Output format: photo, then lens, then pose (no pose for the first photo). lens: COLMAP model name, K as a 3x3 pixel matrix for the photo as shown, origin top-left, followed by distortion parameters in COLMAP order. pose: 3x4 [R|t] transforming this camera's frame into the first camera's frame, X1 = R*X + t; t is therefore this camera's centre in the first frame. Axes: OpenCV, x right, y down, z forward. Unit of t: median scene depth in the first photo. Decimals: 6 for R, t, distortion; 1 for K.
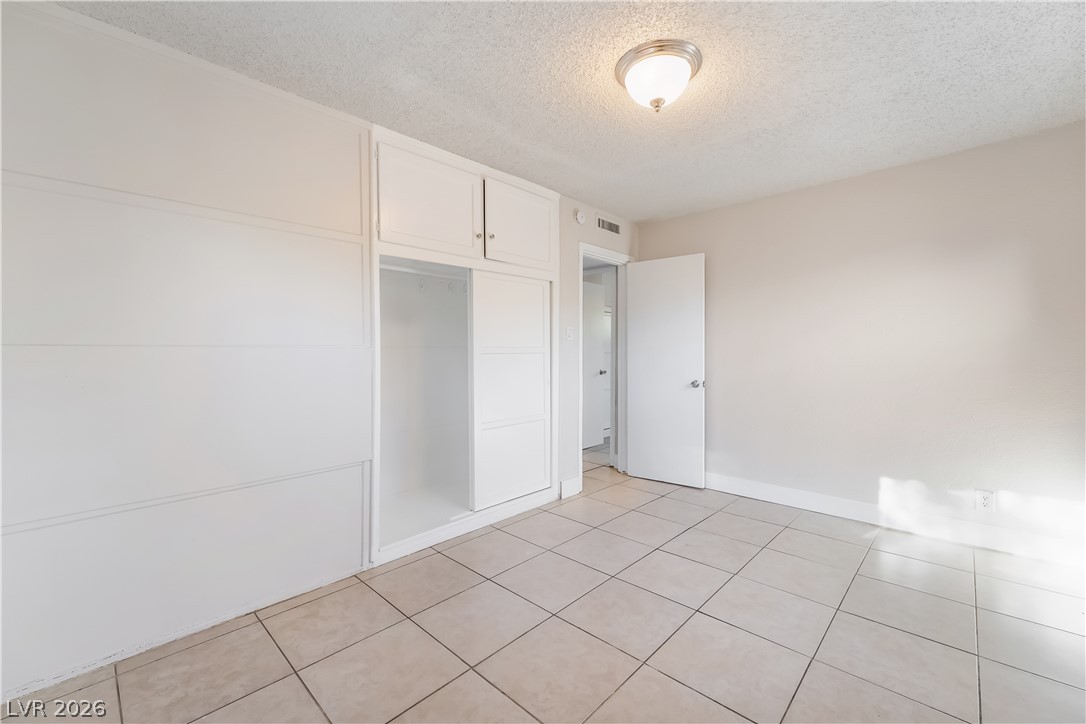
lens RADIAL K [[451.8, 0, 540.1], [0, 451.8, 355.8], [0, 0, 1]] dist [0.001280, 0.000087]
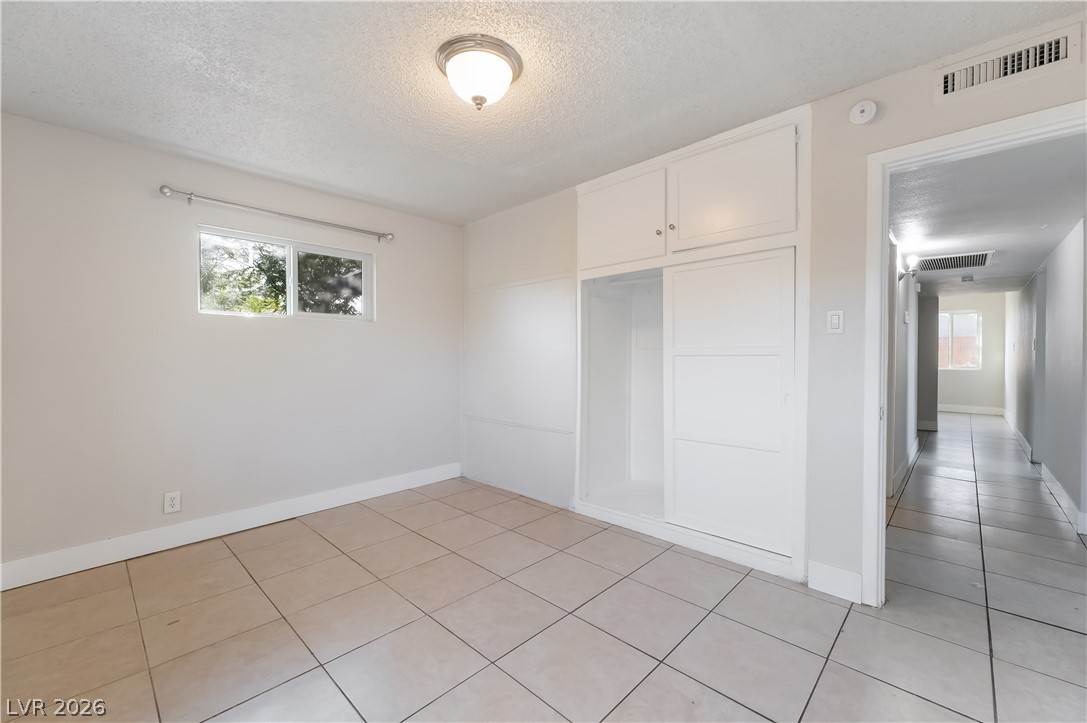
lens RADIAL K [[452.2, 0, 540.6], [0, 452.2, 355.3], [0, 0, 1]] dist [0.001280, 0.000087]
pose [[-0.019057, 0.009501, -0.999773, 1.001680], [-0.003363, 0.999949, 0.009567, -0.017126], [0.999813, 0.003544, -0.019024, 0.931688]]
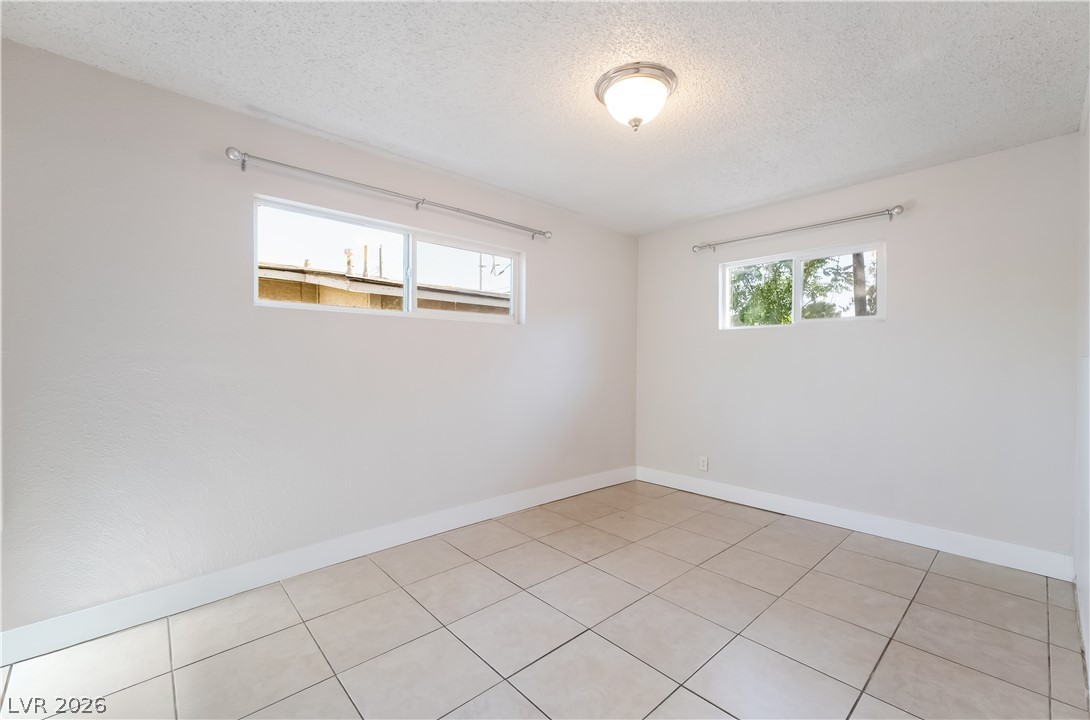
lens RADIAL K [[449.7, 0, 545.5], [0, 449.7, 364.3], [0, 0, 1]] dist [-0.001652, -0.000210]
pose [[-0.997008, -0.003592, 0.077216, 0.310720], [-0.002087, 0.999806, 0.019562, -0.021149], [-0.077271, 0.019342, -0.996823, 1.655782]]
